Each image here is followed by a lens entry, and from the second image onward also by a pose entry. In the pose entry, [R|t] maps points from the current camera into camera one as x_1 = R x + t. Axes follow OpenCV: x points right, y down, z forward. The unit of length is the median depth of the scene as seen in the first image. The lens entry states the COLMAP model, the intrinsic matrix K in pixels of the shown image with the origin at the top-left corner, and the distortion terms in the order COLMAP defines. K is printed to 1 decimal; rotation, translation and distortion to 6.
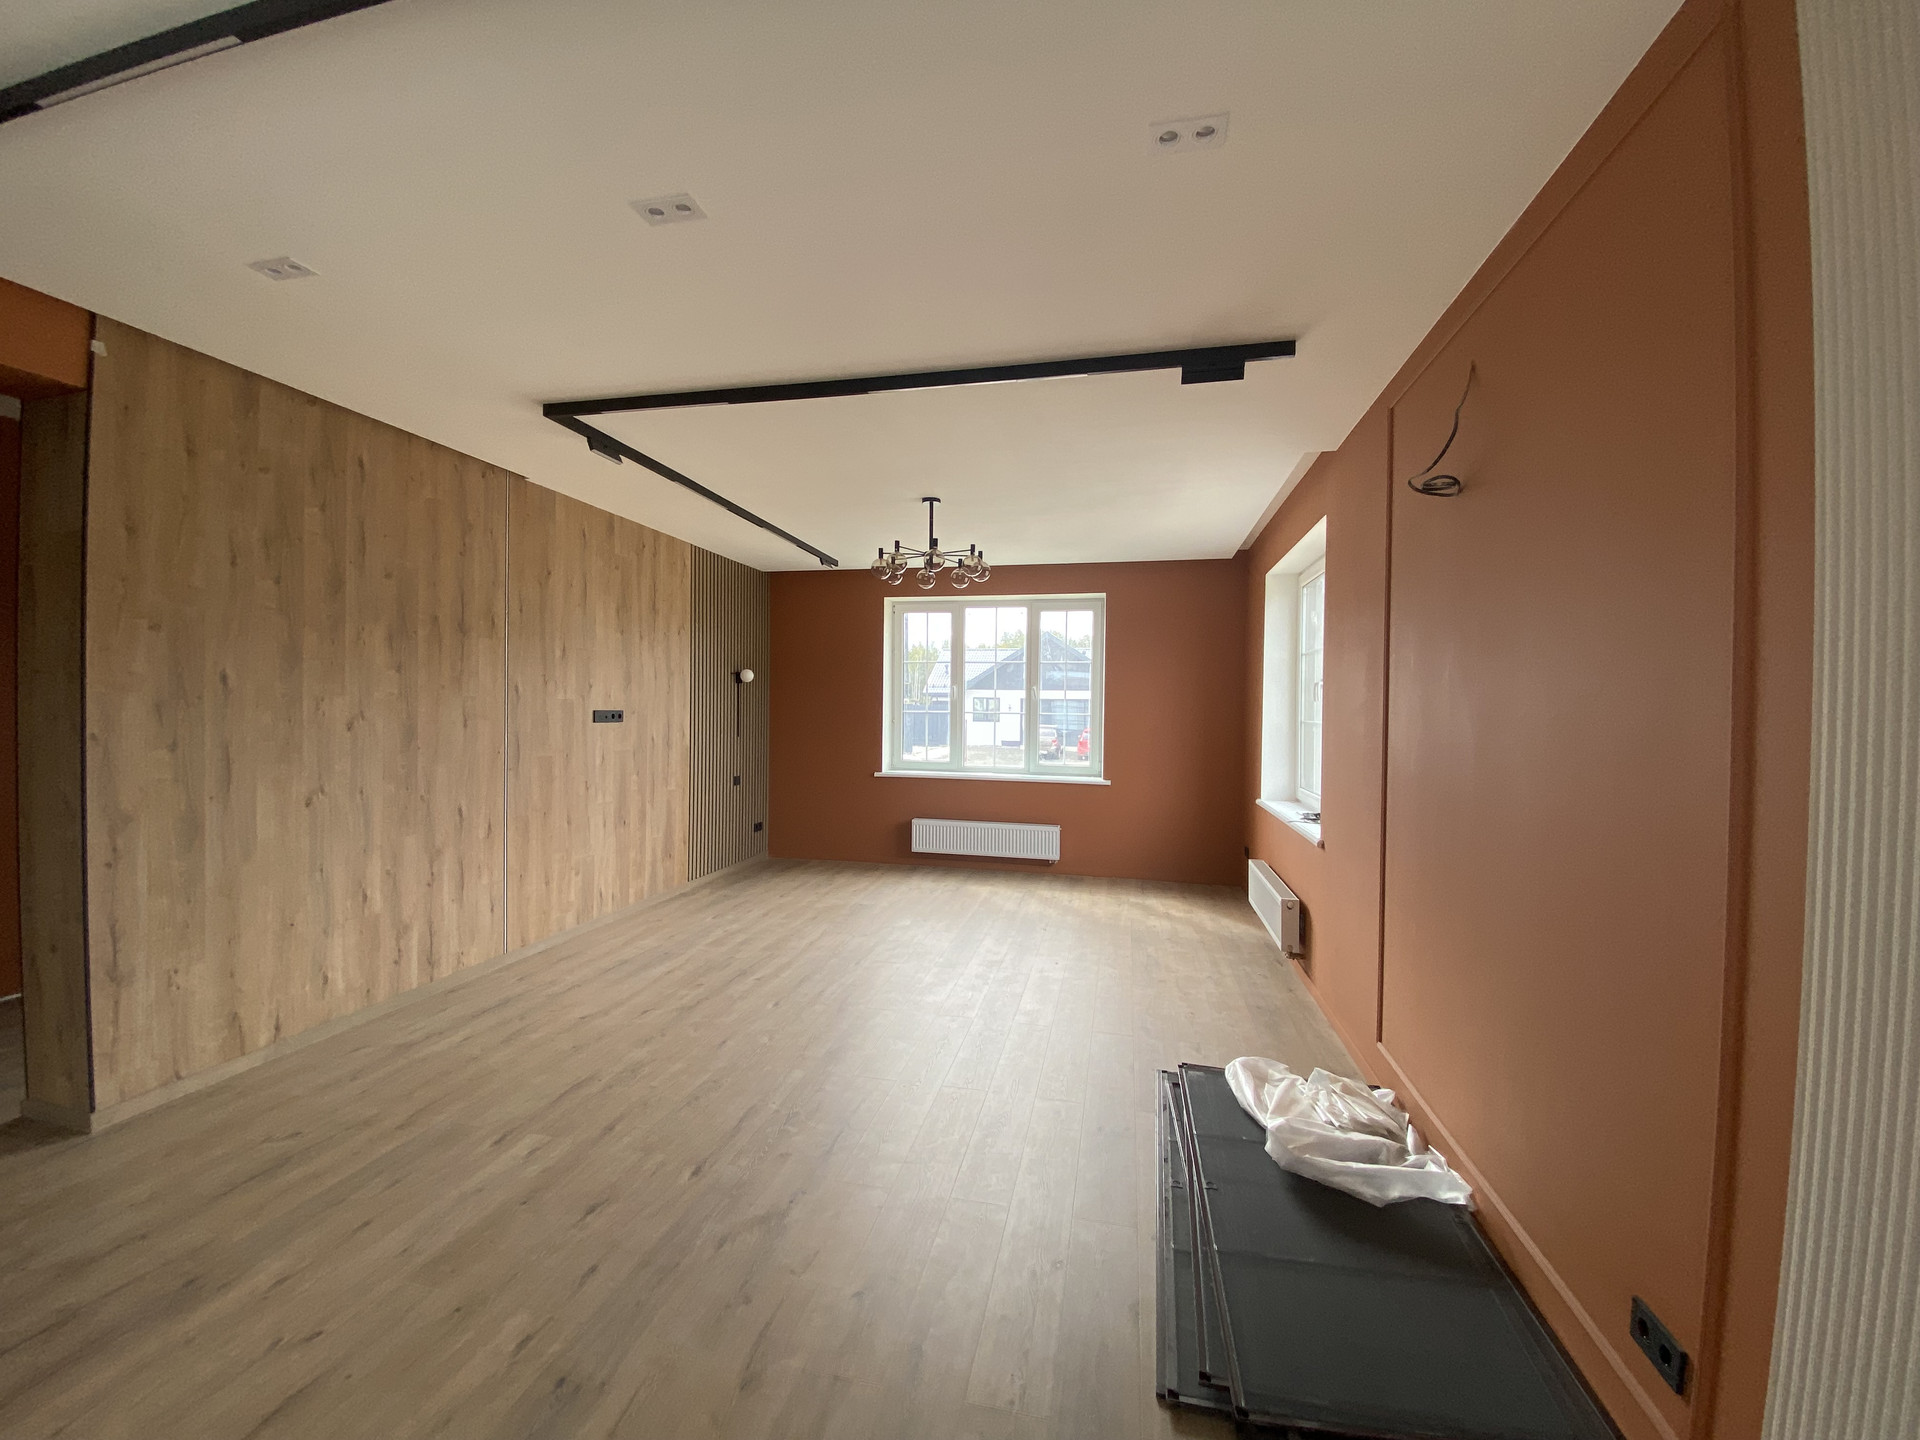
lens RADIAL K [[786.3, 0, 960.0], [0, 786.3, 720.0], [0, 0, 1]] dist [0.032149, -0.025409]
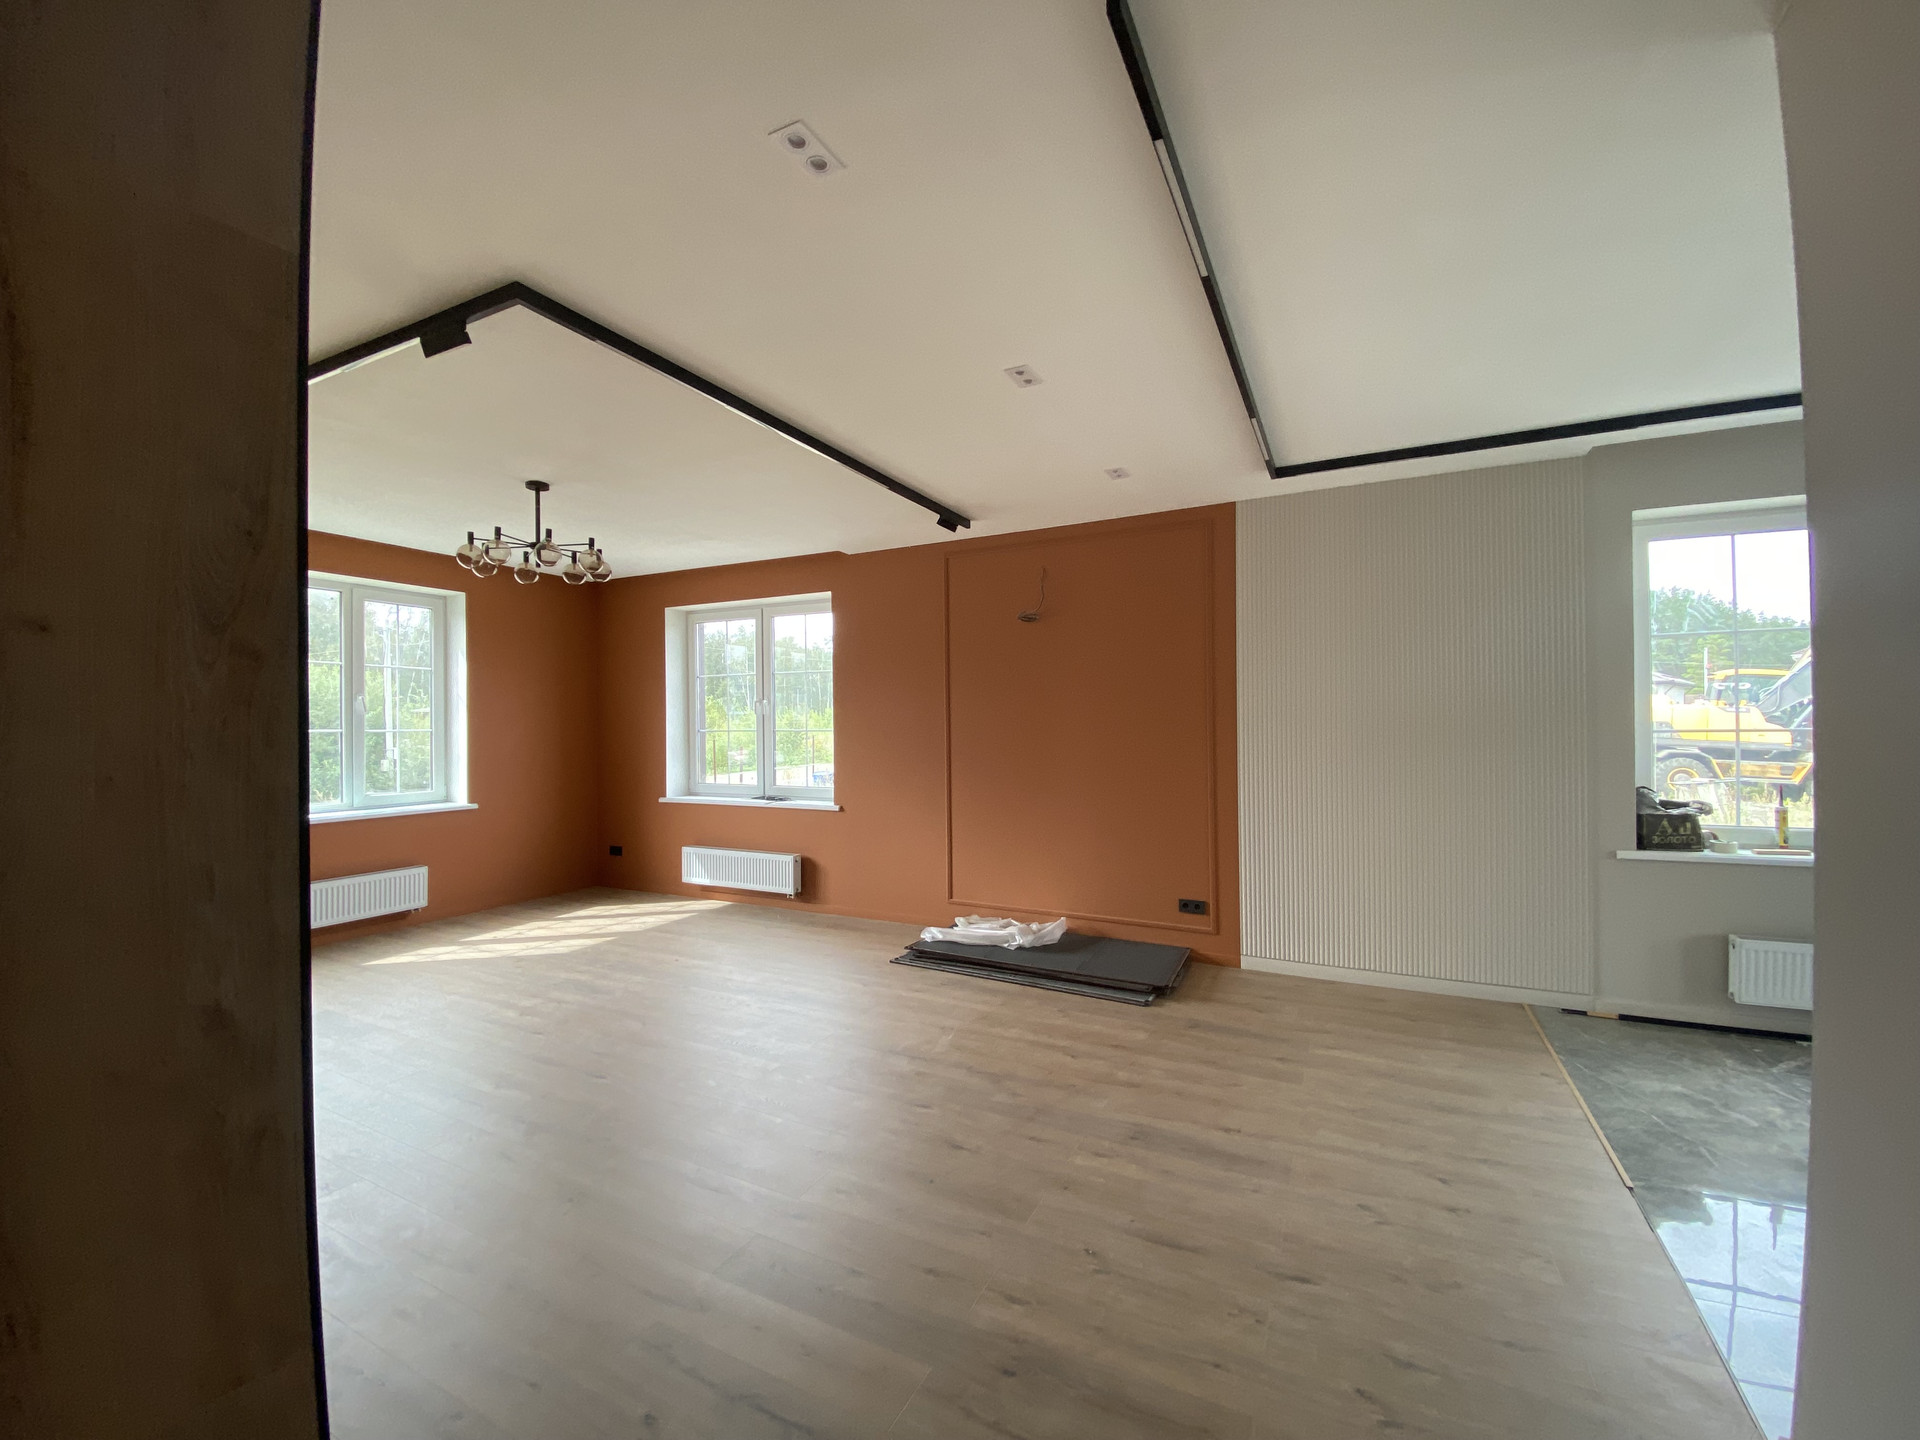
lens RADIAL K [[786.3, 0, 960.0], [0, 786.3, 720.0], [0, 0, 1]] dist [0.032149, -0.025409]
pose [[0.231568, -0.013384, 0.972727, -0.881841], [0.027210, 0.999603, 0.007276, -0.017149], [-0.972438, 0.024783, 0.231840, 0.386461]]
